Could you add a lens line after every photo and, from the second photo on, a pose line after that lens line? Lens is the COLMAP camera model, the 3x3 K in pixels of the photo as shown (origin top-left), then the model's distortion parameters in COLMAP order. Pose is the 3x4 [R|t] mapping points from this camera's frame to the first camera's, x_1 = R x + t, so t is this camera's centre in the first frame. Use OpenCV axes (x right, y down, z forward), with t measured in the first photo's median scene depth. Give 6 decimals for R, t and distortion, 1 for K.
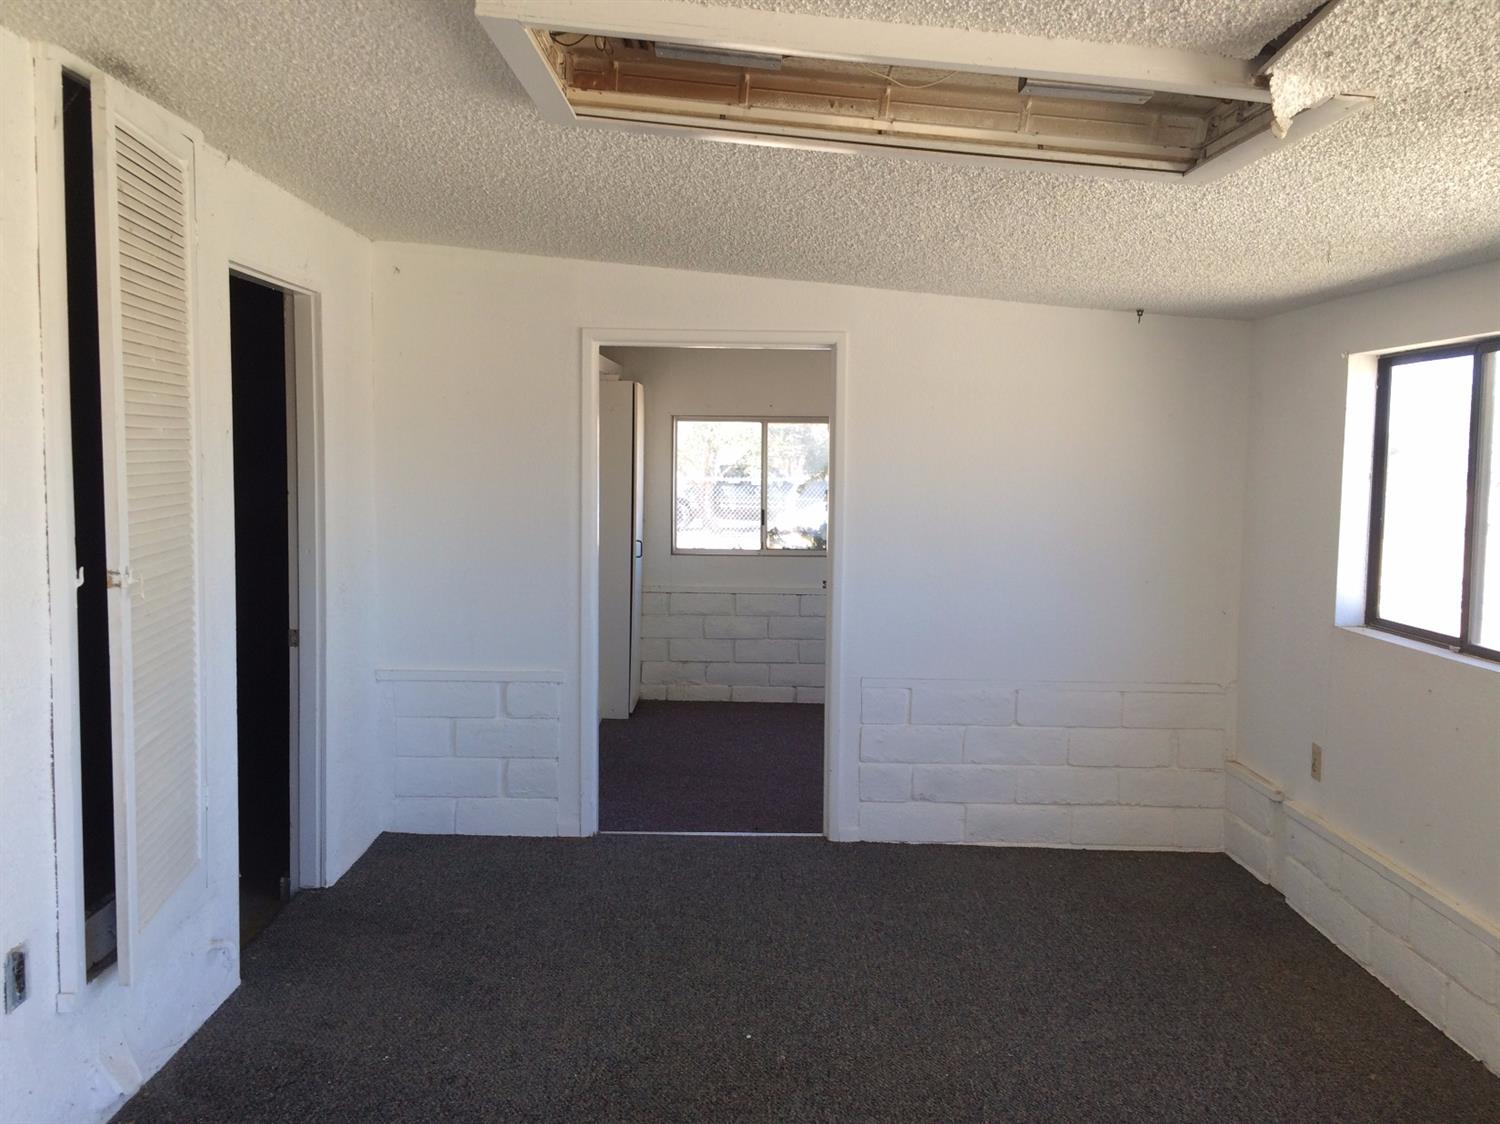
lens RADIAL K [[1301.6, 0, 757.7], [0, 1301.6, 558.7], [0, 0, 1]] dist [0.079246, -0.083505]
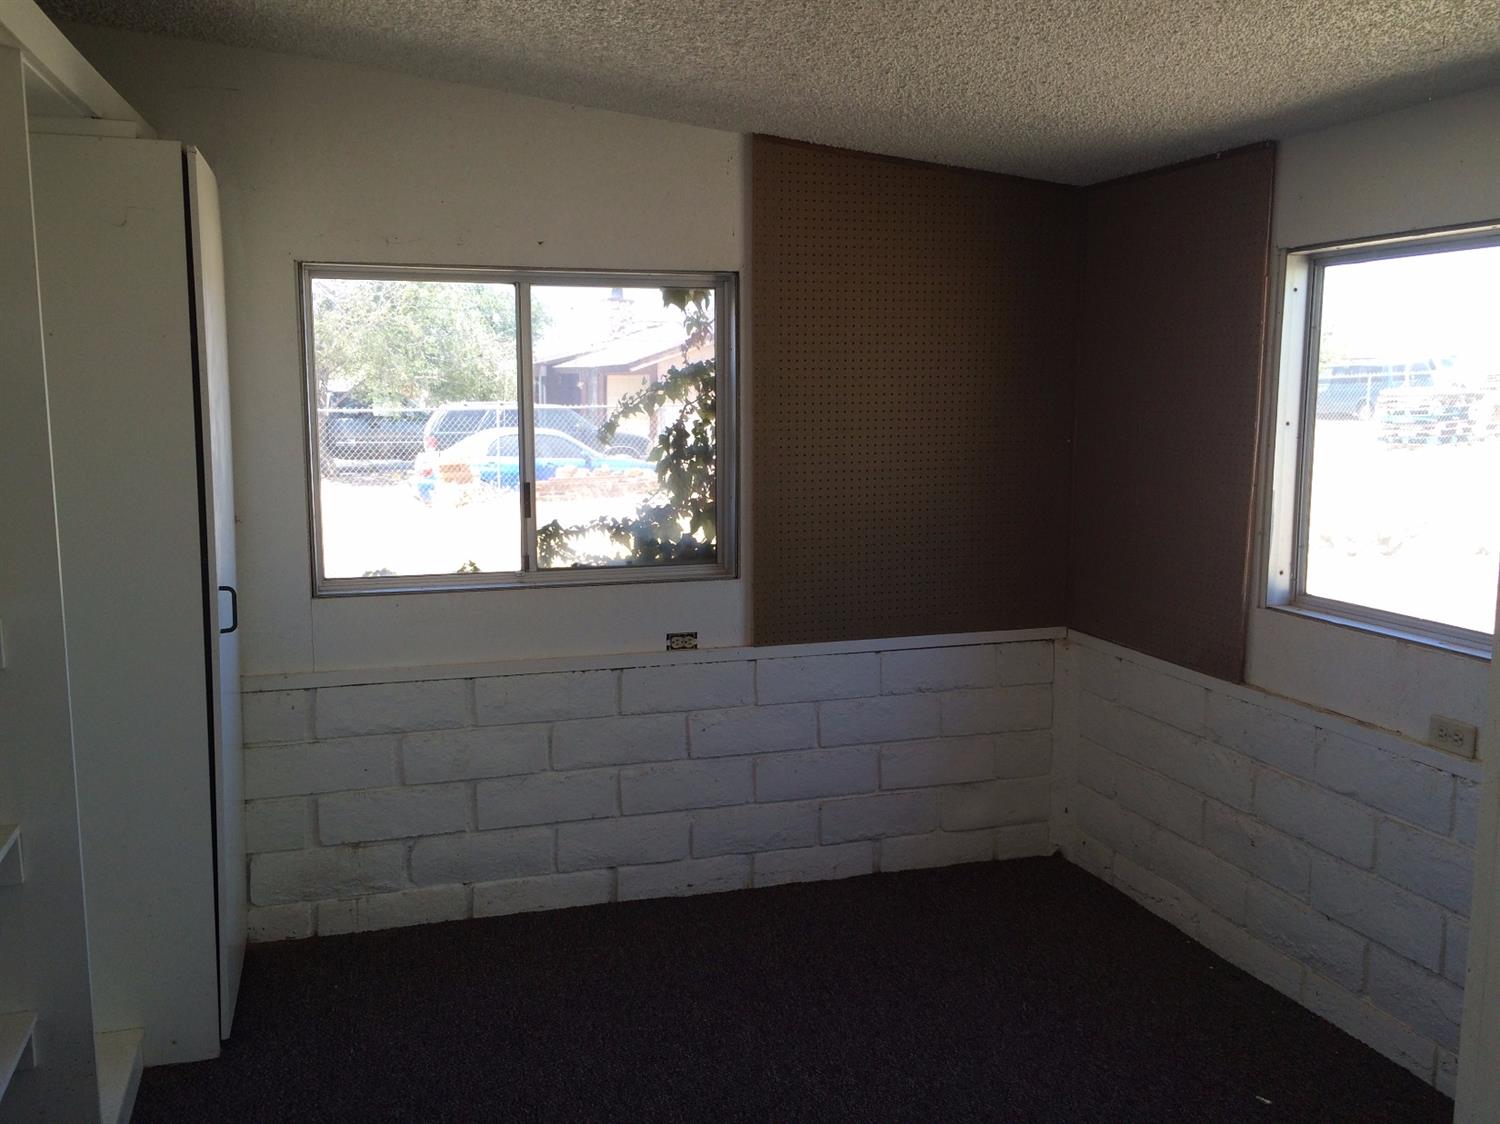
lens RADIAL K [[1301.6, 0, 757.7], [0, 1301.6, 558.7], [0, 0, 1]] dist [0.079246, -0.083505]
pose [[0.958527, -0.045618, 0.281327, -0.046855], [0.030252, 0.997816, 0.058727, -0.035578], [-0.283392, -0.047781, 0.957813, 0.549263]]
